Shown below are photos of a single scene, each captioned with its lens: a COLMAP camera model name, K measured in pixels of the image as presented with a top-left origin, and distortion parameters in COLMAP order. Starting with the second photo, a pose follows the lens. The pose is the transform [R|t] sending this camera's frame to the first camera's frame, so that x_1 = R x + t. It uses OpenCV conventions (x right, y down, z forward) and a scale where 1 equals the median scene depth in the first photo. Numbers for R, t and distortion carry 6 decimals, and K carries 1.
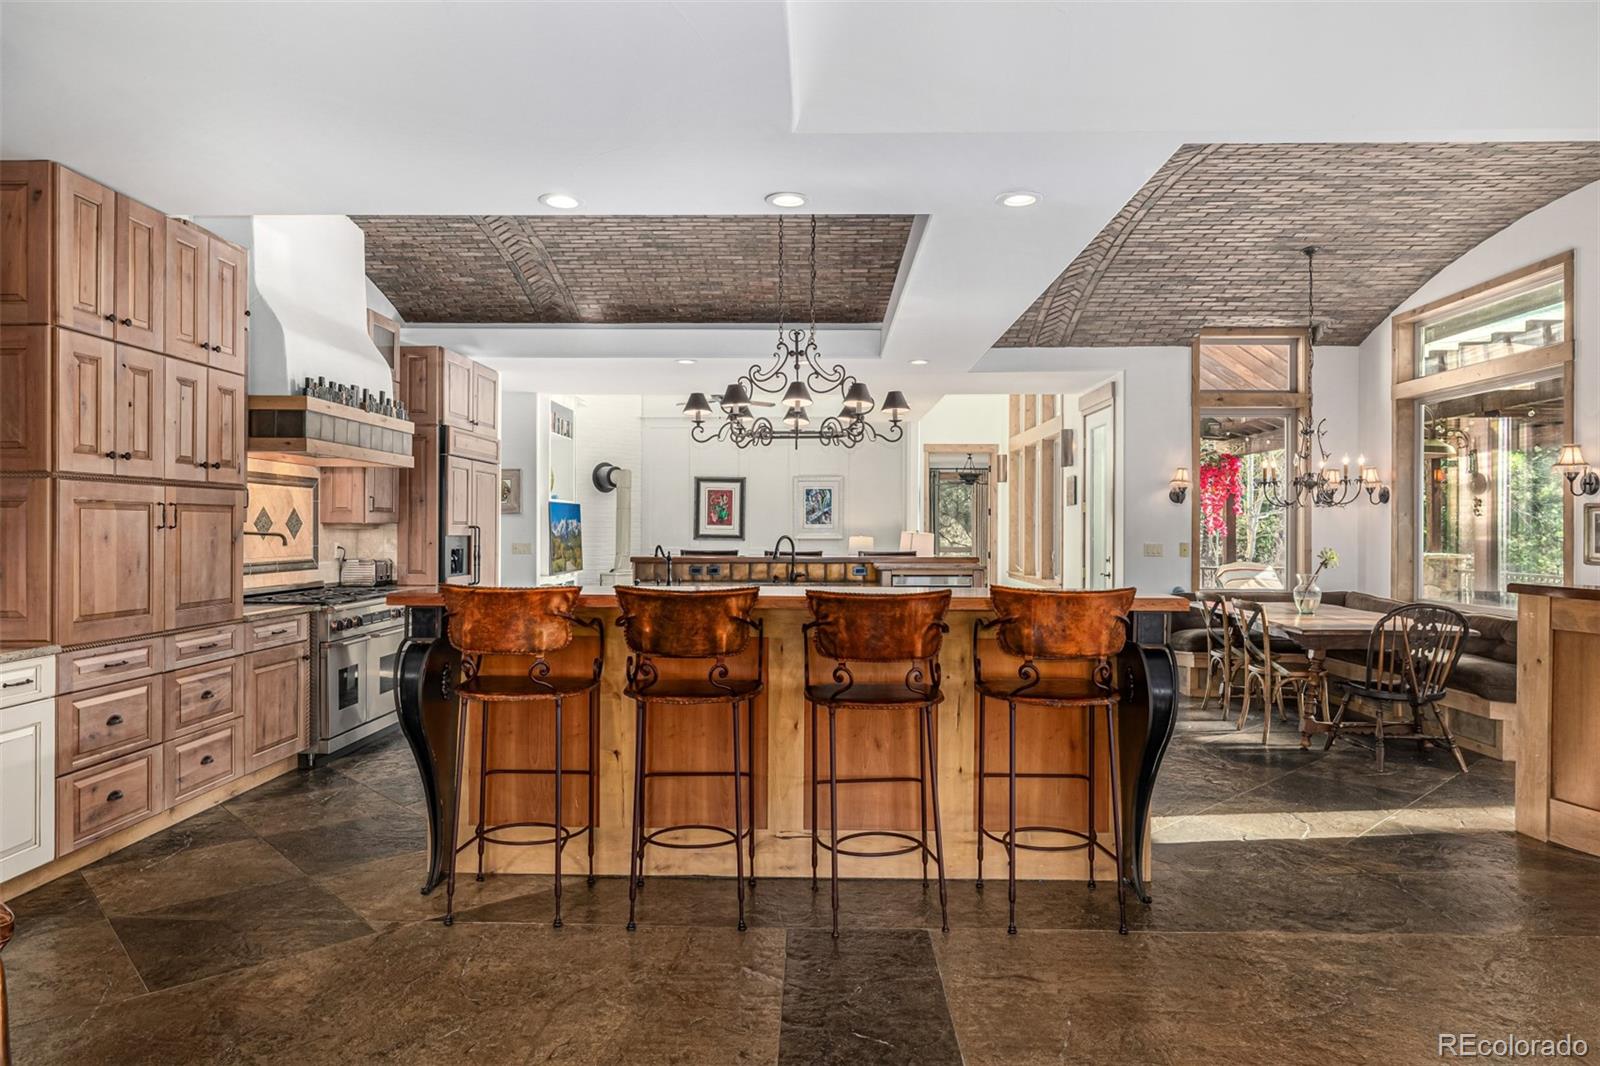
lens RADIAL K [[1004.2, 0, 800.4], [0, 1004.2, 527.8], [0, 0, 1]] dist [-0.000049, -0.000192]
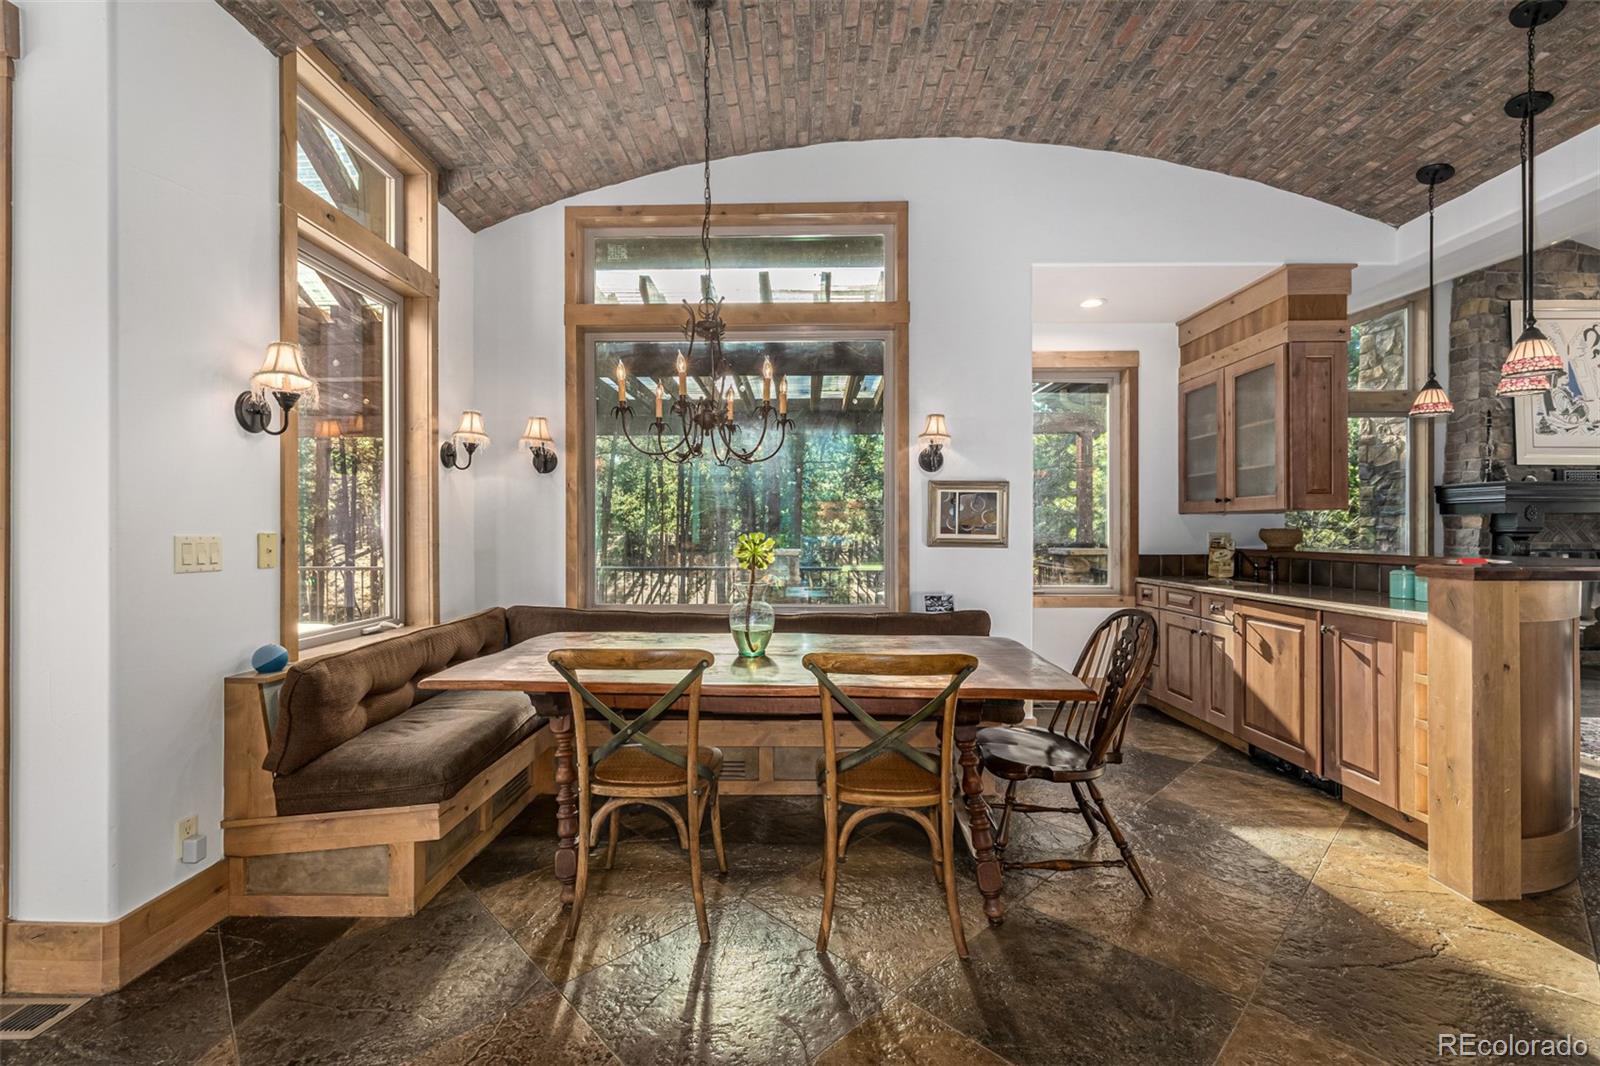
lens RADIAL K [[680.7, 0, 798.5], [0, 680.7, 526.8], [0, 0, 1]] dist [-0.000989, -0.000498]
pose [[-0.006318, 0.003665, 0.999973, 0.119639], [0.002211, 0.999991, -0.003651, 0.014353], [-0.999978, 0.002187, -0.006326, 0.845967]]
